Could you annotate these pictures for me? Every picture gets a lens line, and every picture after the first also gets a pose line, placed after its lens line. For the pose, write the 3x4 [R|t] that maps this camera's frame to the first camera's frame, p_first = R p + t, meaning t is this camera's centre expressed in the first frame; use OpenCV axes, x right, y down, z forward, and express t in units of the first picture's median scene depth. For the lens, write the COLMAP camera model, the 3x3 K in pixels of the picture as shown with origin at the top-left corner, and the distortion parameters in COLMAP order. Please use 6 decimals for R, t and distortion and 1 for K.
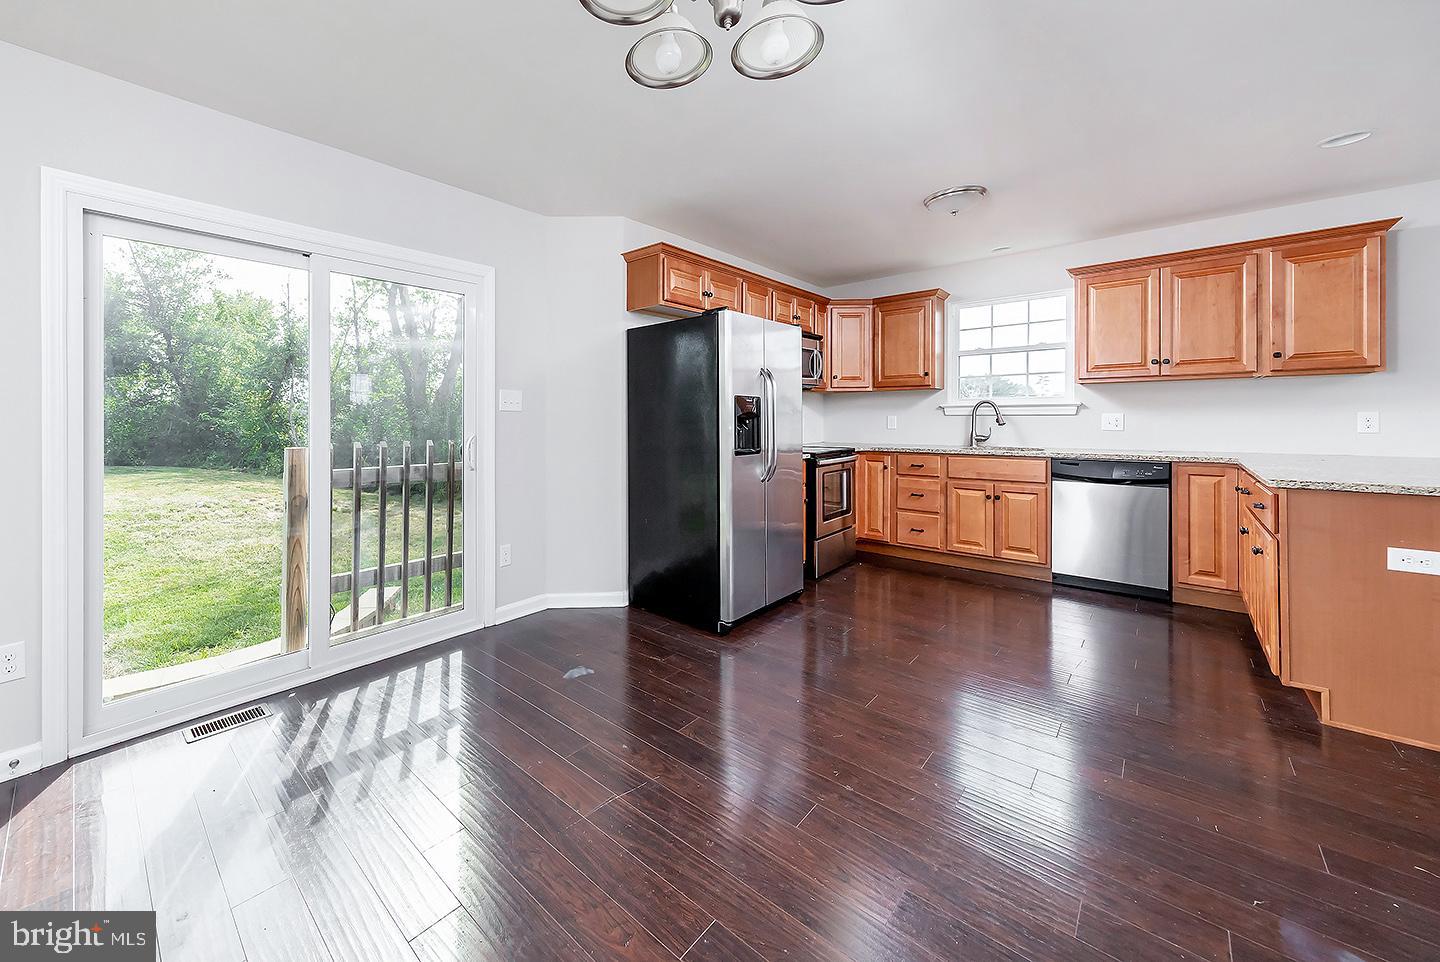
lens RADIAL K [[562.5, 0, 612.9], [0, 562.5, 429.3], [0, 0, 1]] dist [-0.000346, -0.000077]
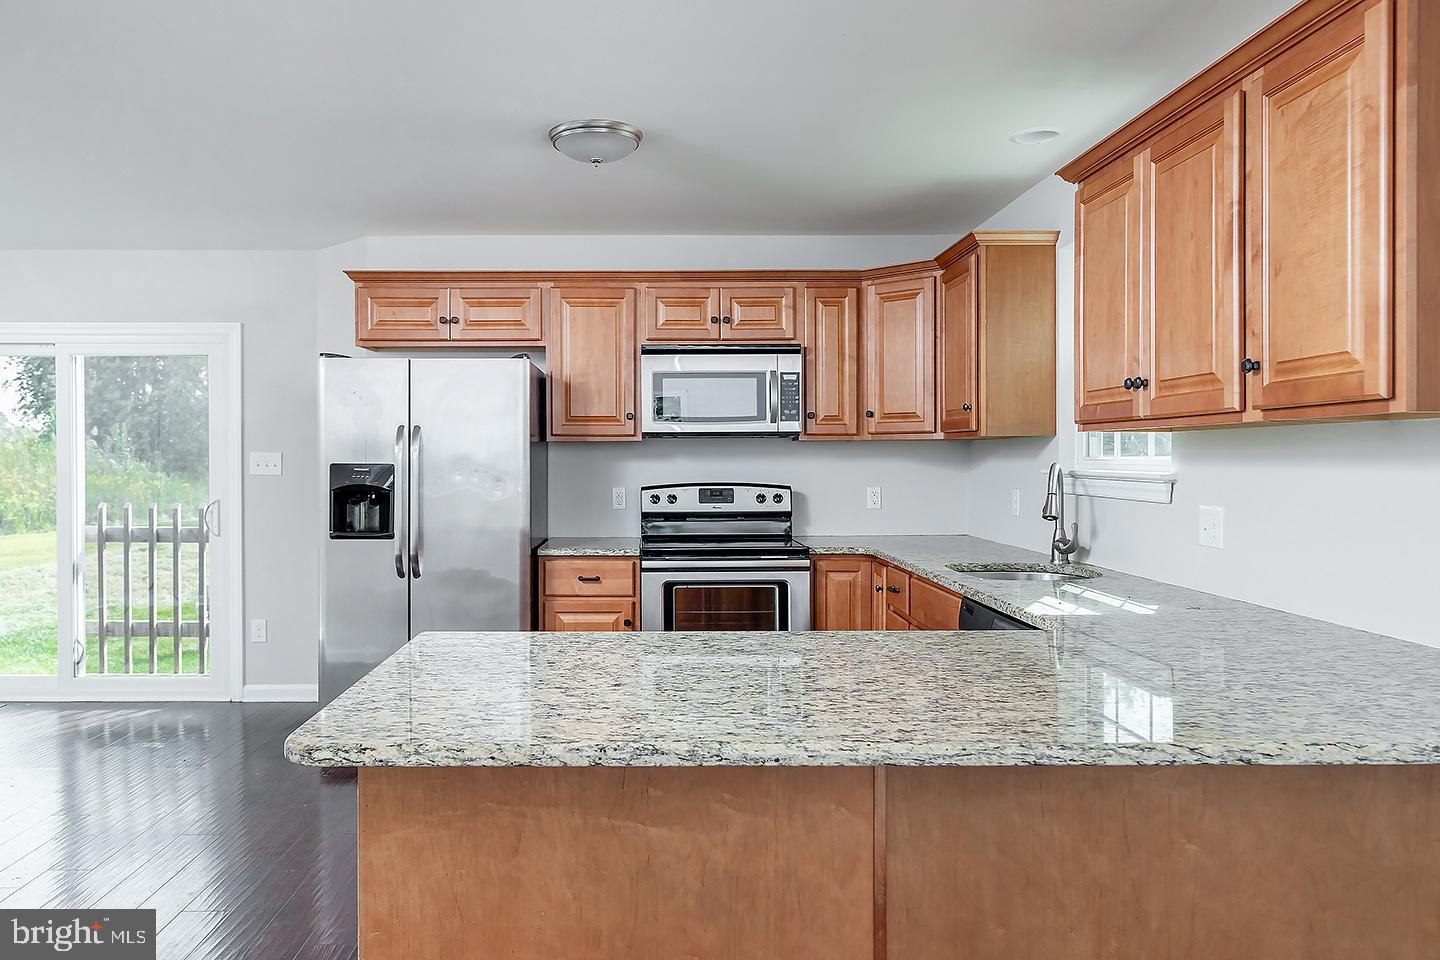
lens RADIAL K [[1032.7, 0, 720.0], [0, 1032.7, 480.0], [0, 0, 1]] dist [0.006384, 0.000505]
pose [[0.709408, 0.026488, -0.704301, 1.184994], [-0.020931, 0.999645, 0.016513, -0.052165], [0.704488, 0.003027, 0.709710, 0.240147]]
